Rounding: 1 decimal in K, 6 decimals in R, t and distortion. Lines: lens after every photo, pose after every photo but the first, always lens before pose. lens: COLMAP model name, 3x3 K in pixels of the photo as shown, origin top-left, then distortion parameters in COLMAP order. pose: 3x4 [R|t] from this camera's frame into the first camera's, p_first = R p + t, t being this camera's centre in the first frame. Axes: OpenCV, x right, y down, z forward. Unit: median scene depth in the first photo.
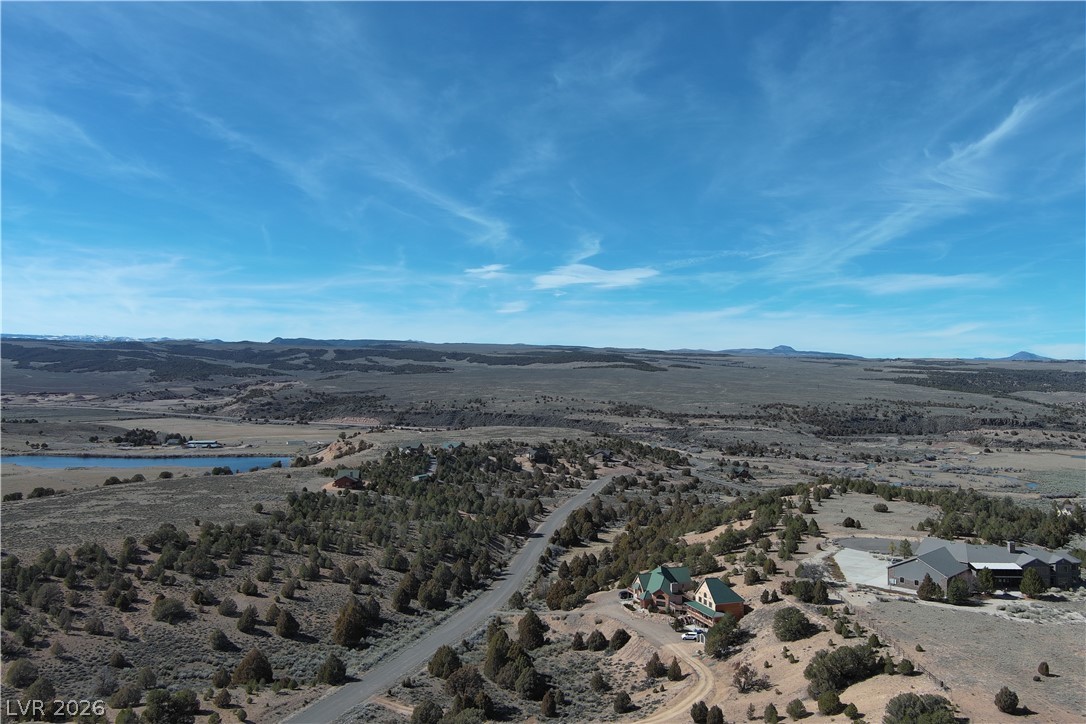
lens RADIAL K [[864.2, 0, 542.2], [0, 864.2, 362.9], [0, 0, 1]] dist [0.016686, -0.020698]
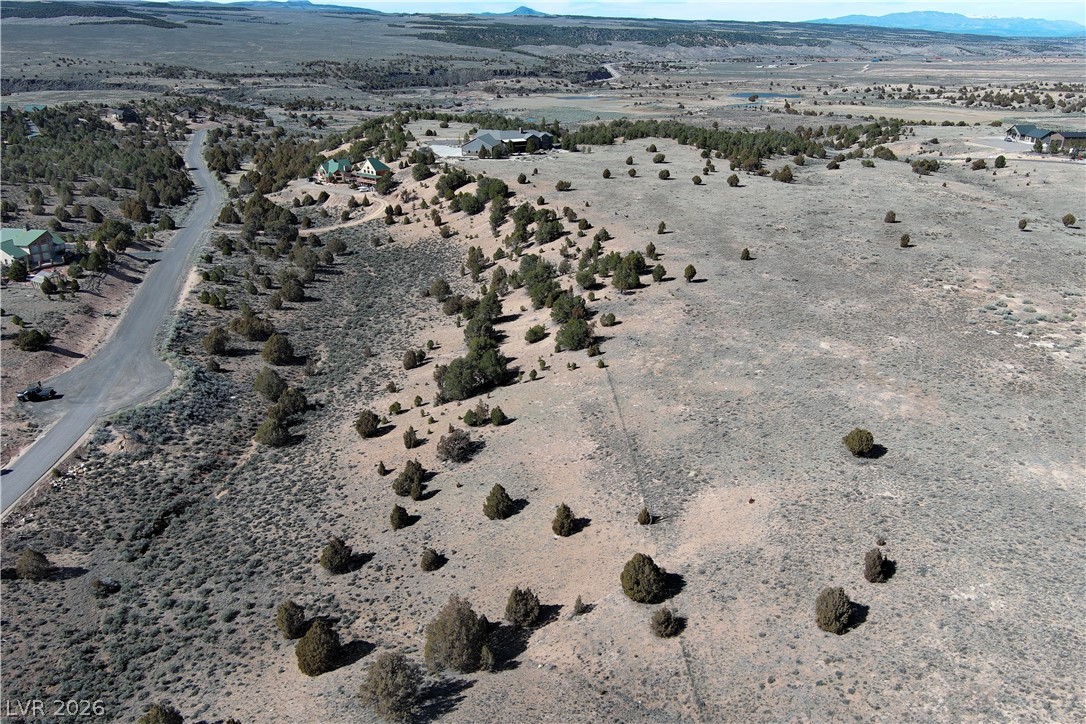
lens RADIAL K [[864.2, 0, 543.7], [0, 864.2, 361.5], [0, 0, 1]] dist [0.016686, -0.020698]
pose [[0.863325, -0.187051, 0.468703, -0.059872], [0.000868, 0.929319, 0.369276, -0.002144], [-0.504648, -0.318398, 0.802467, -0.105972]]
